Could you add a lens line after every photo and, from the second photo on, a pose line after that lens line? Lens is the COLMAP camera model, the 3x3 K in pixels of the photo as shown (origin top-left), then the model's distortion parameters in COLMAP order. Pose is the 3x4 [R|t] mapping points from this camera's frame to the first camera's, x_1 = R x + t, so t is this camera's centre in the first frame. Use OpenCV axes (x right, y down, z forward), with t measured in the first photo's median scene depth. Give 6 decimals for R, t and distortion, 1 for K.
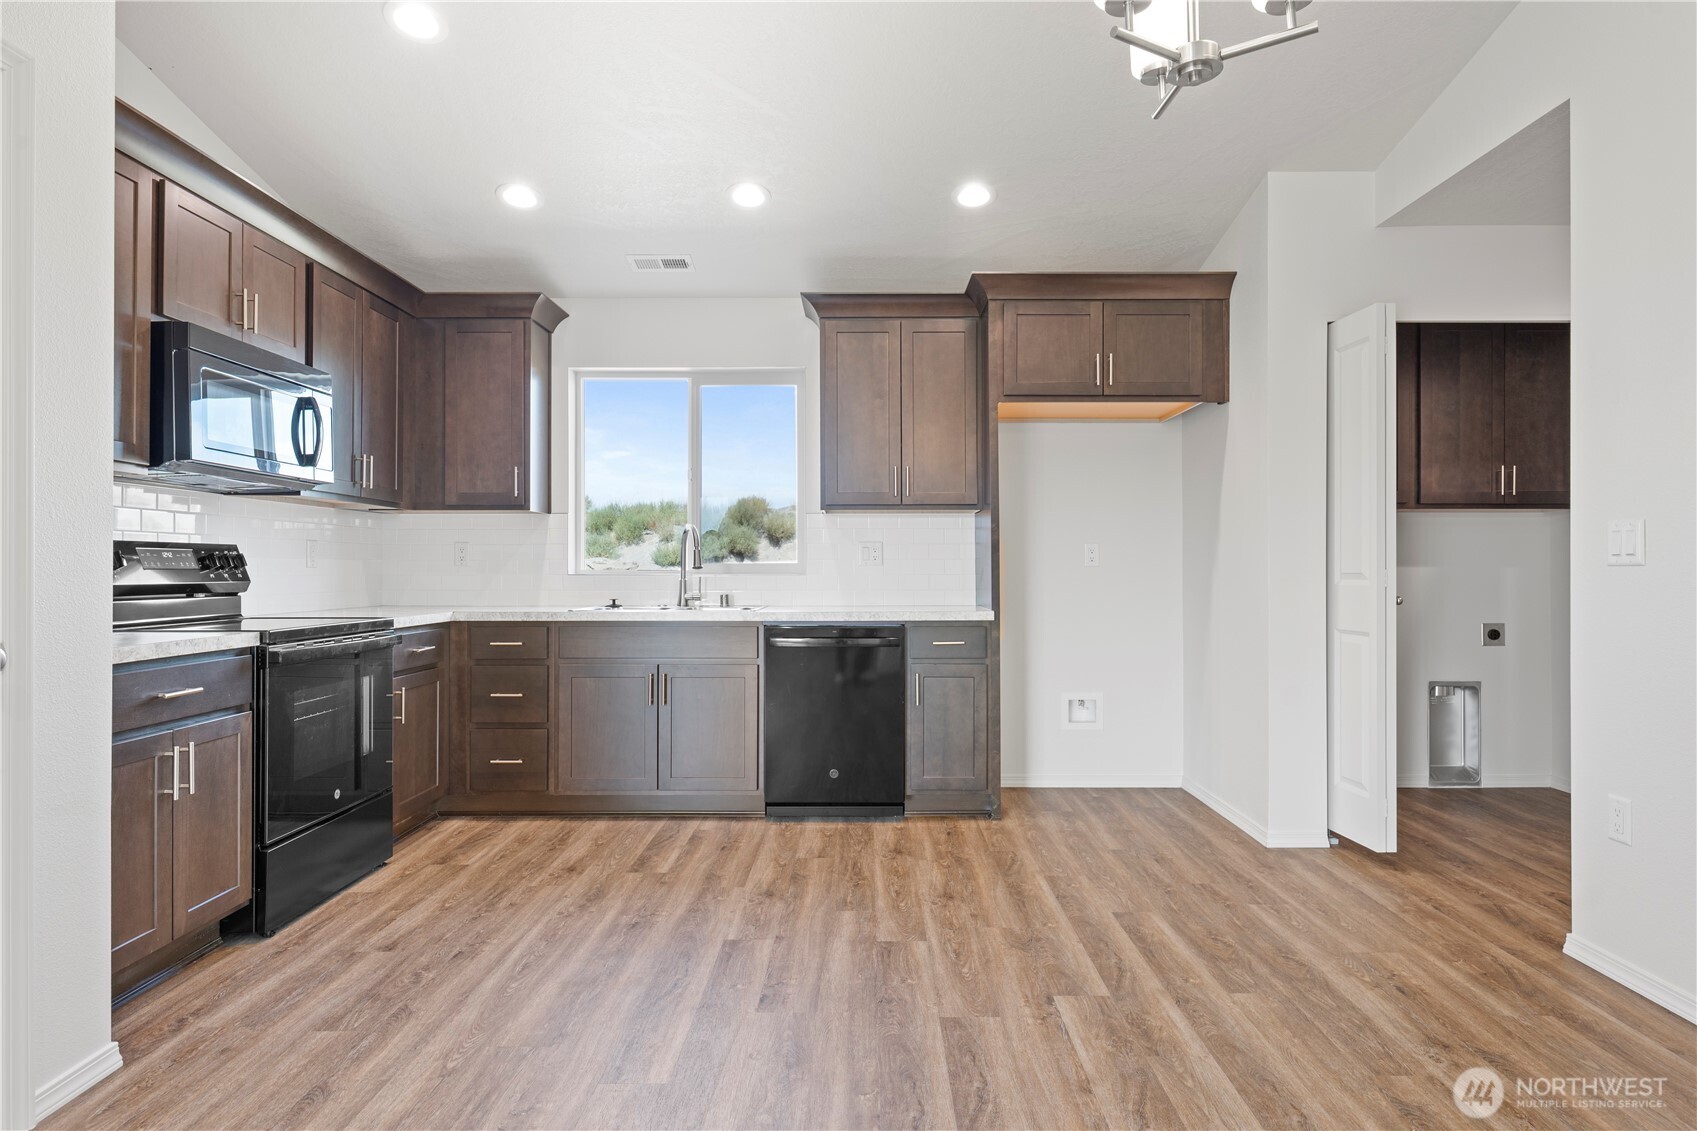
lens RADIAL K [[946.3, 0, 862.7], [0, 946.3, 564.7], [0, 0, 1]] dist [0.001258, -0.000196]
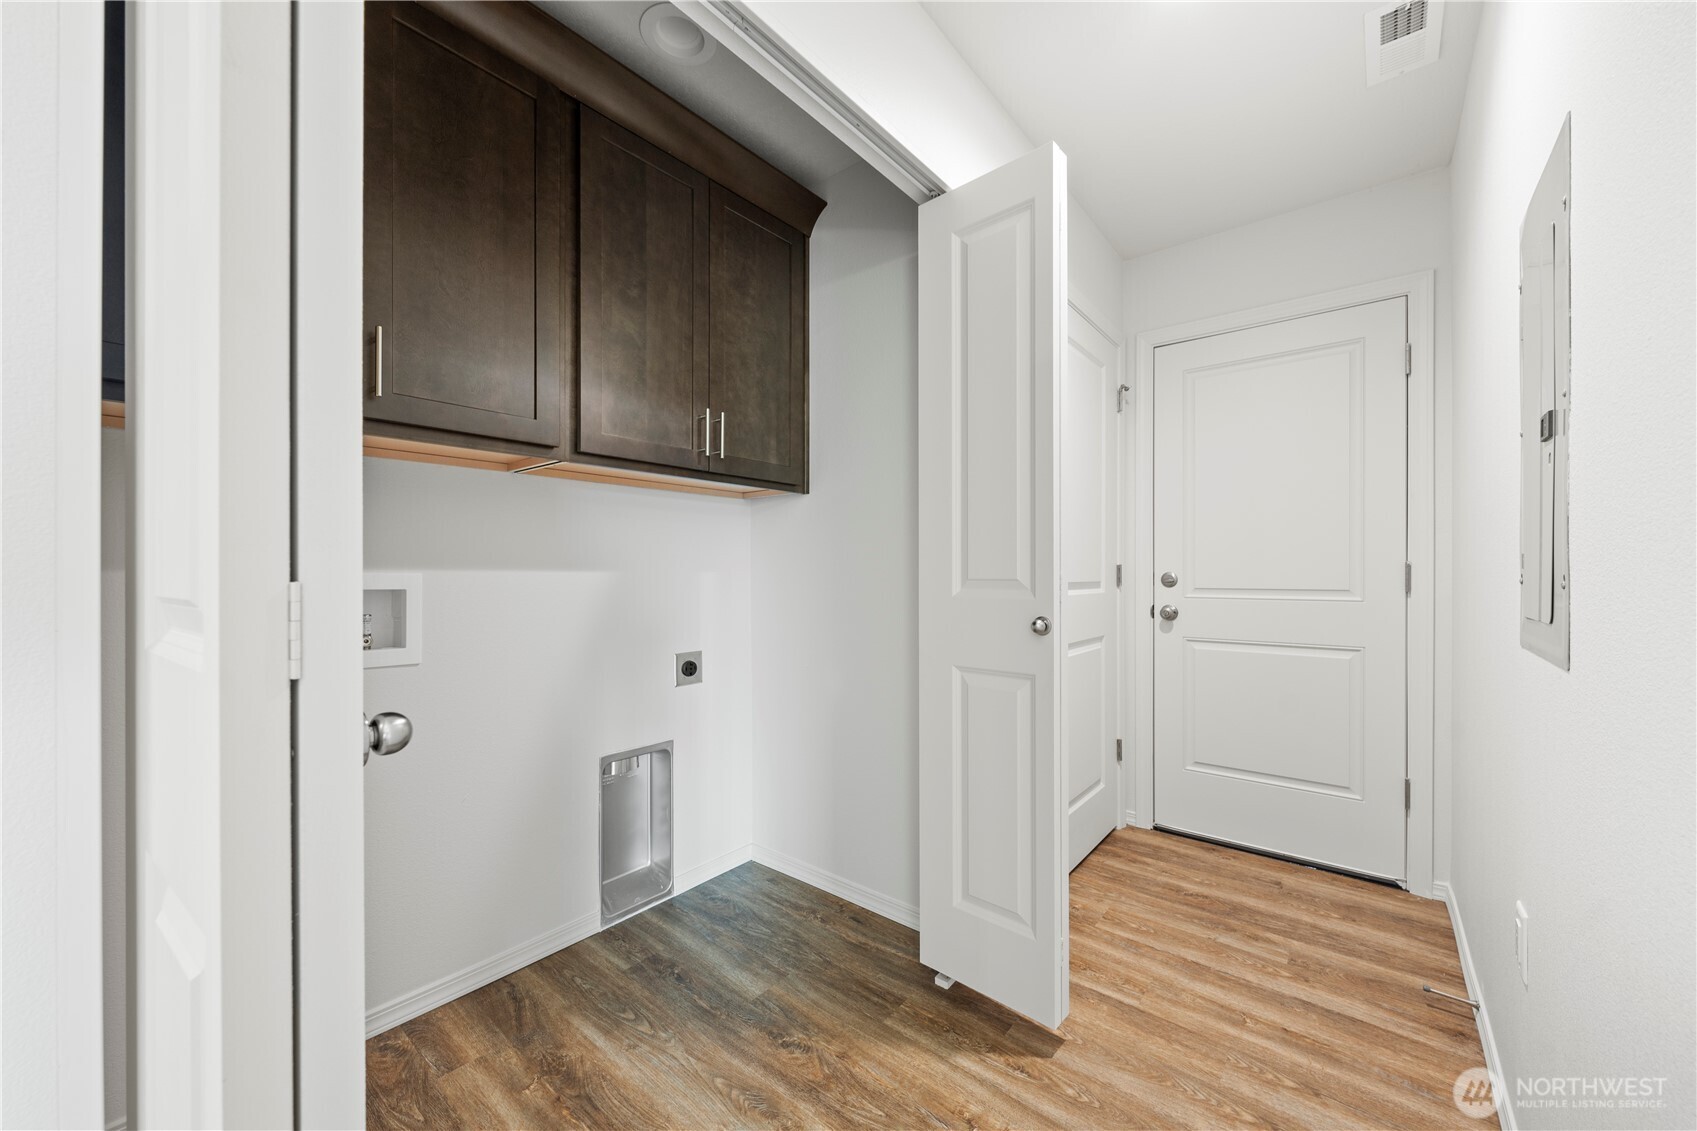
lens RADIAL K [[630.9, 0, 855.0], [0, 630.9, 573.7], [0, 0, 1]] dist [-0.001100, -0.000344]
pose [[0.633191, -0.001720, 0.773993, 0.499048], [-0.002750, 0.999986, 0.004472, 0.002111], [-0.773991, -0.004960, 0.633178, 0.793440]]
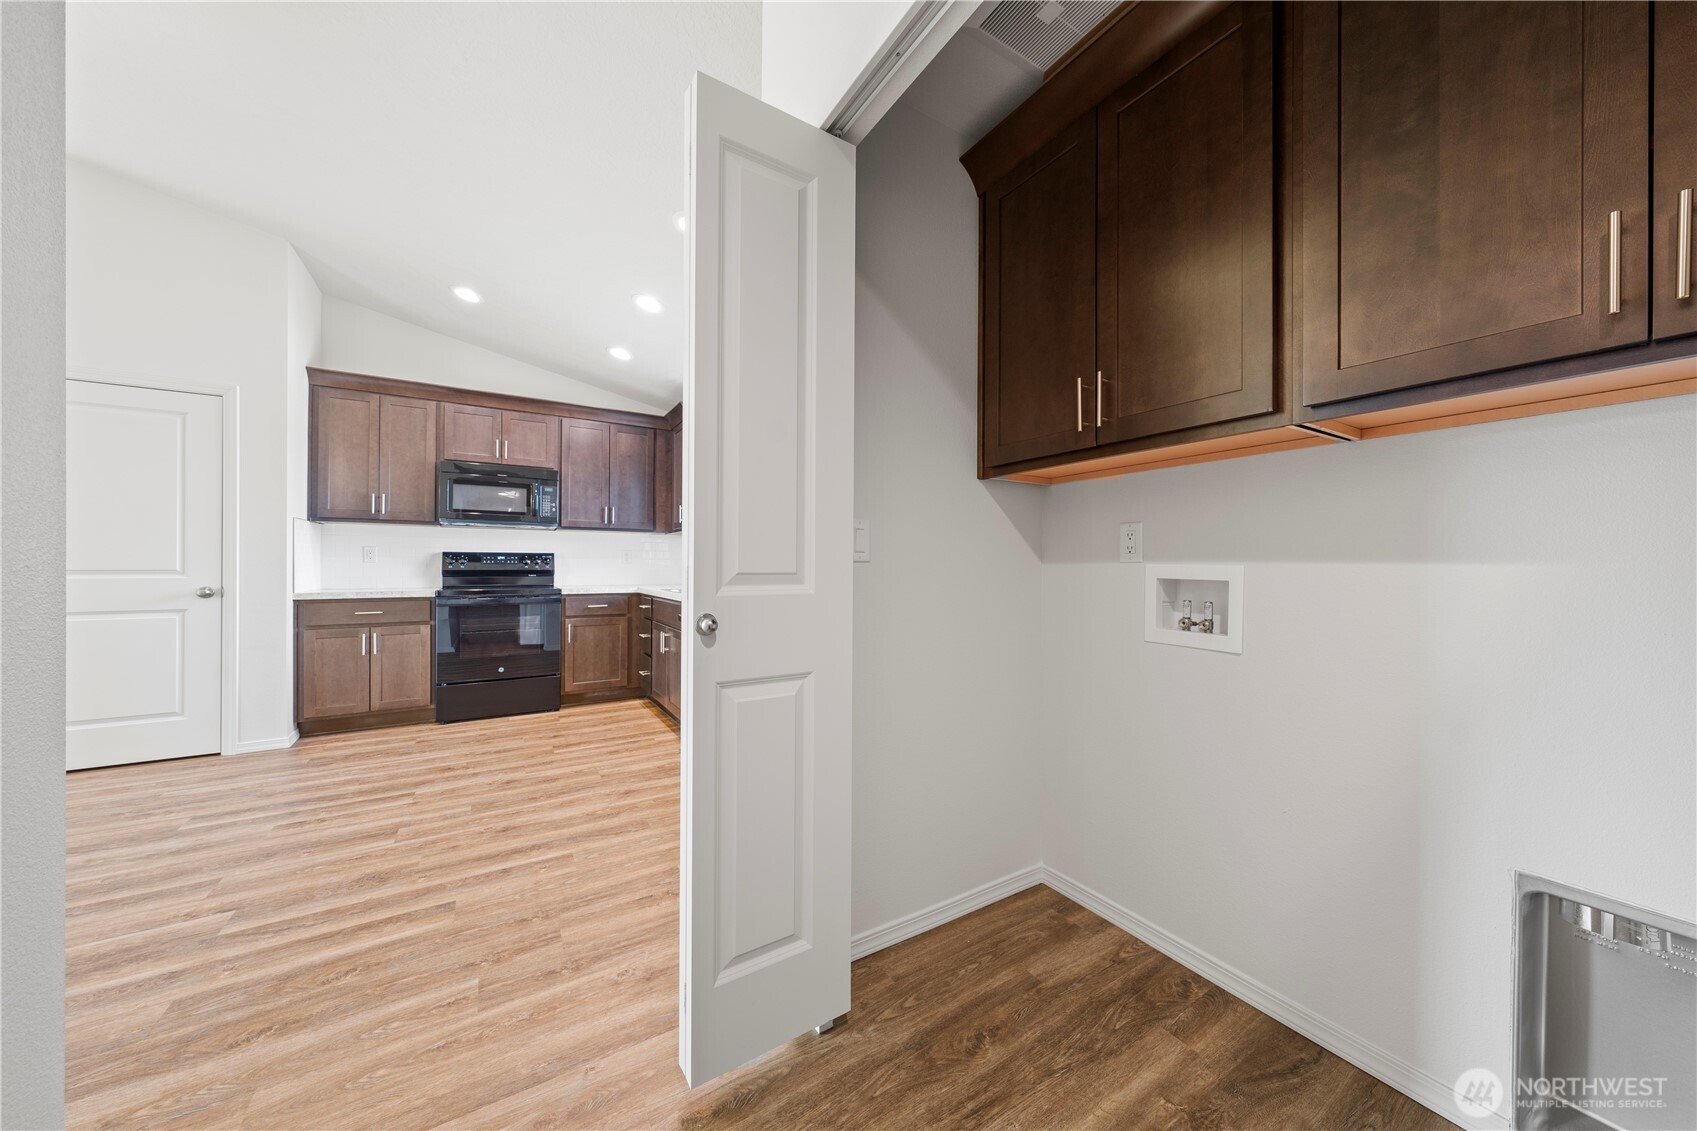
lens RADIAL K [[579.1, 0, 856.2], [0, 579.1, 564.1], [0, 0, 1]] dist [-0.000118, -0.000116]
pose [[0.532659, 0.000913, -0.846330, 0.841550], [-0.000690, 1.000000, 0.000644, 0.003299], [0.846330, 0.000241, 0.532659, 0.851951]]
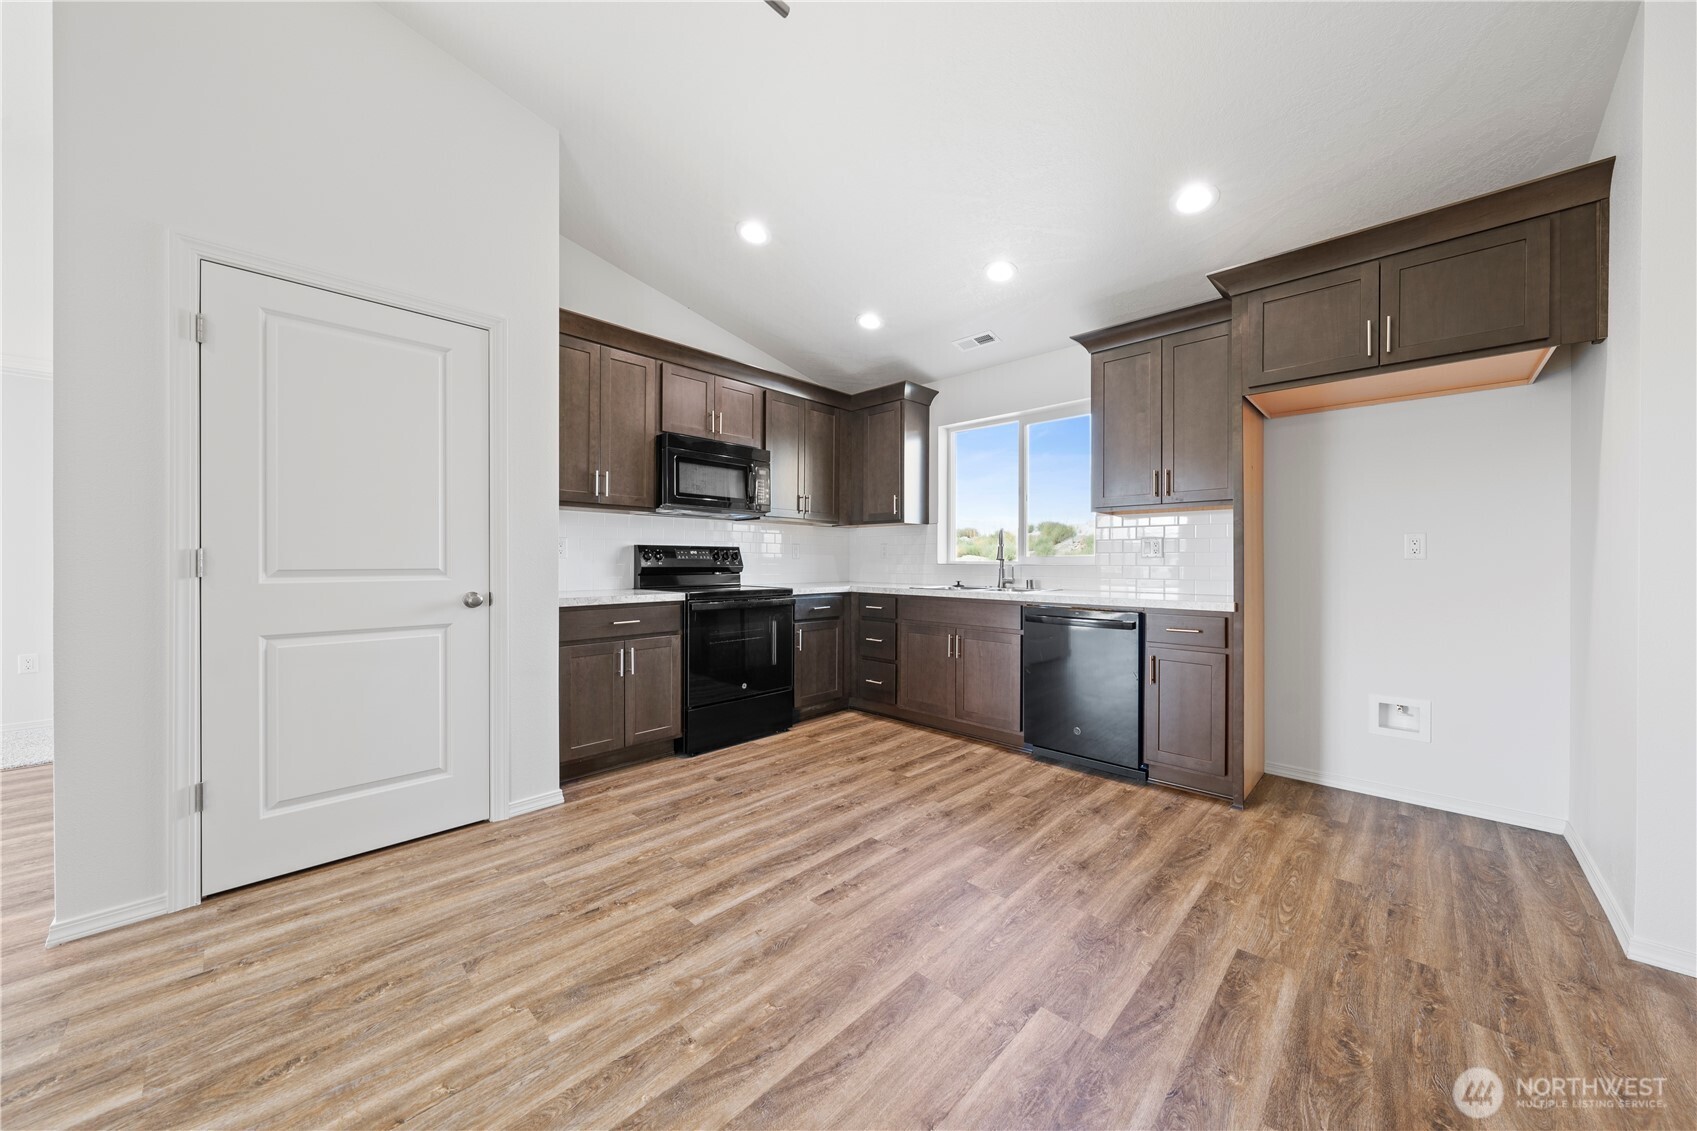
lens RADIAL K [[592.1, 0, 855.5], [0, 592.1, 562.7], [0, 0, 1]] dist [-0.001602, -0.000092]
pose [[0.725466, 0.005481, -0.688236, 0.315135], [-0.000403, 0.999972, 0.007538, 0.001475], [0.688258, -0.005191, 0.725448, 0.291848]]
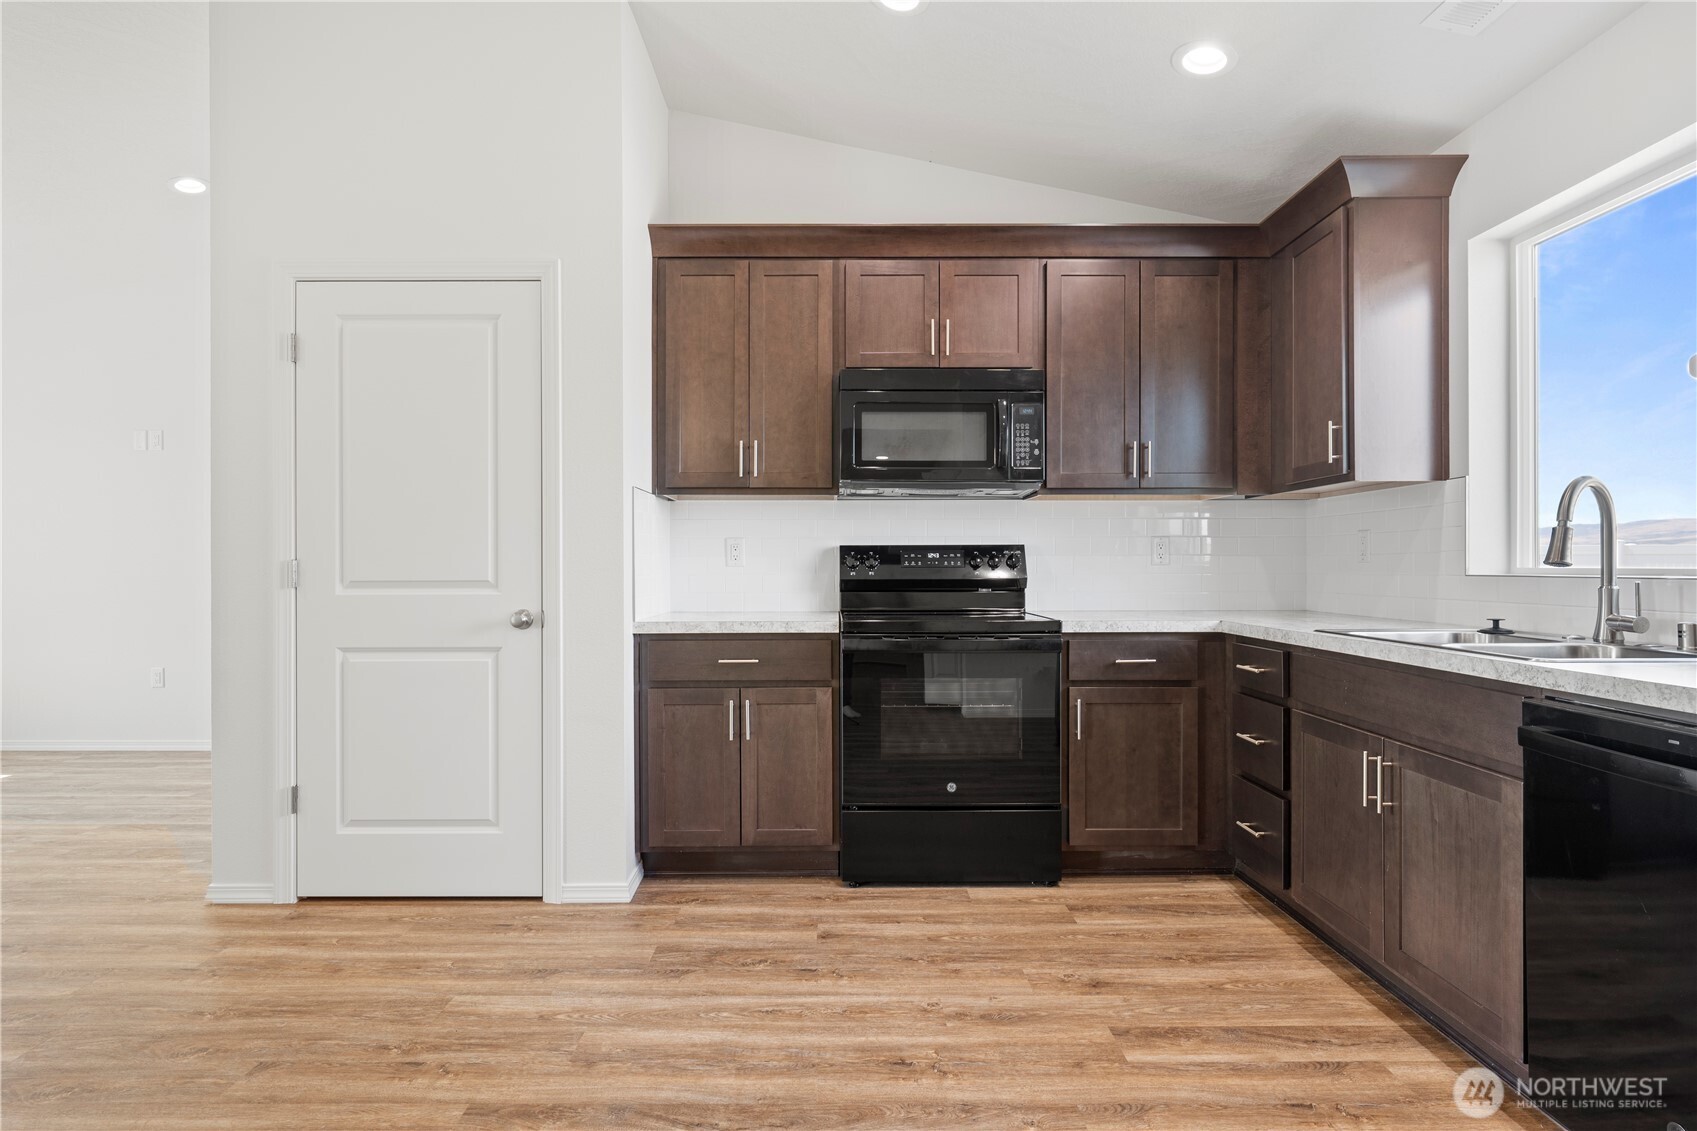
lens RADIAL K [[872.1, 0, 837.9], [0, 872.1, 567.0], [0, 0, 1]] dist [0.000674, -0.000004]
pose [[0.001796, 0.001315, -0.999998, 0.335947], [0.006285, 0.999979, 0.001326, 0.001828], [0.999979, -0.006287, 0.001788, 0.760769]]
